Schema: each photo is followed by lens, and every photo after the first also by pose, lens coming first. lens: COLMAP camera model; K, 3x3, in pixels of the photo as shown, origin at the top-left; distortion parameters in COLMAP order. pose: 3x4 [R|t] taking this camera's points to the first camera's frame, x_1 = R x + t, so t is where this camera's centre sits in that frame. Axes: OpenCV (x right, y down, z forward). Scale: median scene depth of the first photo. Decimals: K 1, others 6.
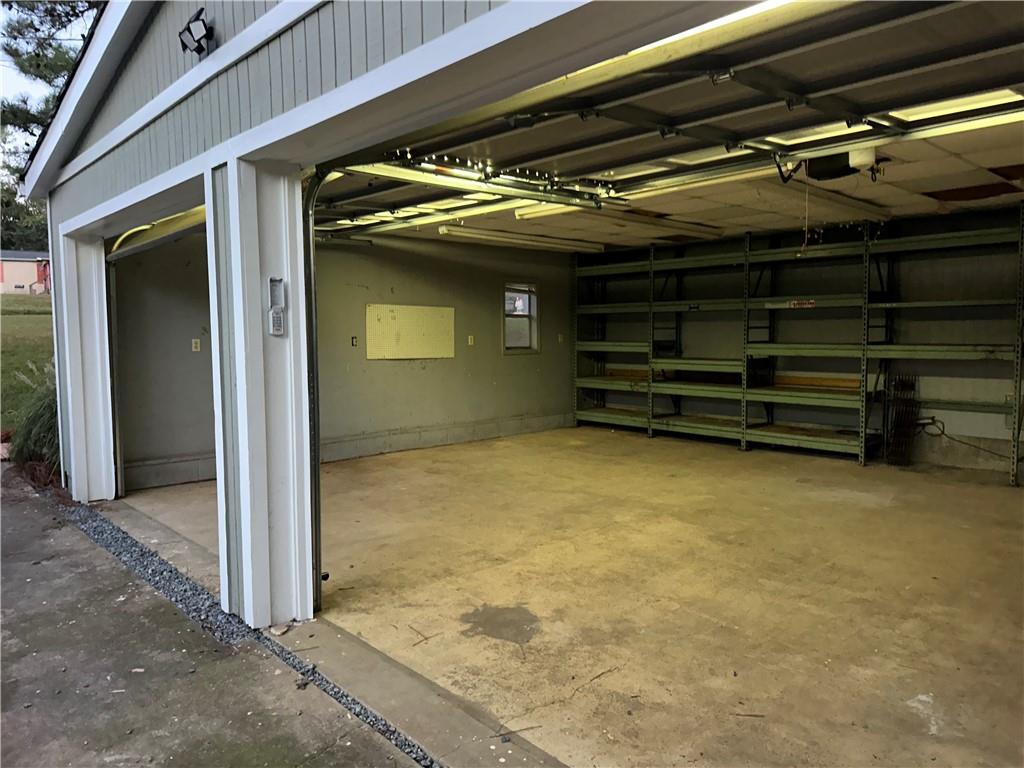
lens RADIAL K [[722.1, 0, 512.7], [0, 722.1, 387.3], [0, 0, 1]] dist [0.069067, -0.035093]
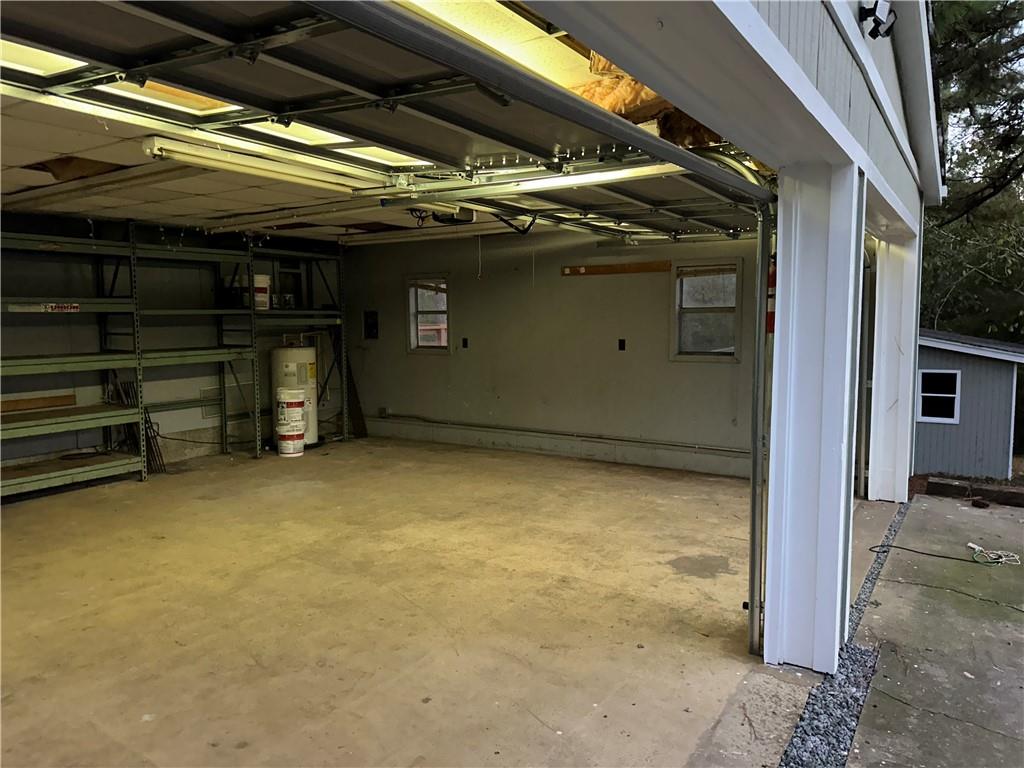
lens RADIAL K [[722.1, 0, 507.0], [0, 722.1, 378.5], [0, 0, 1]] dist [0.069067, -0.035093]
pose [[-0.255887, -0.082905, 0.963145, -0.957465], [0.086254, 0.990384, 0.108165, -0.150000], [-0.962851, 0.110753, -0.246276, 1.337543]]
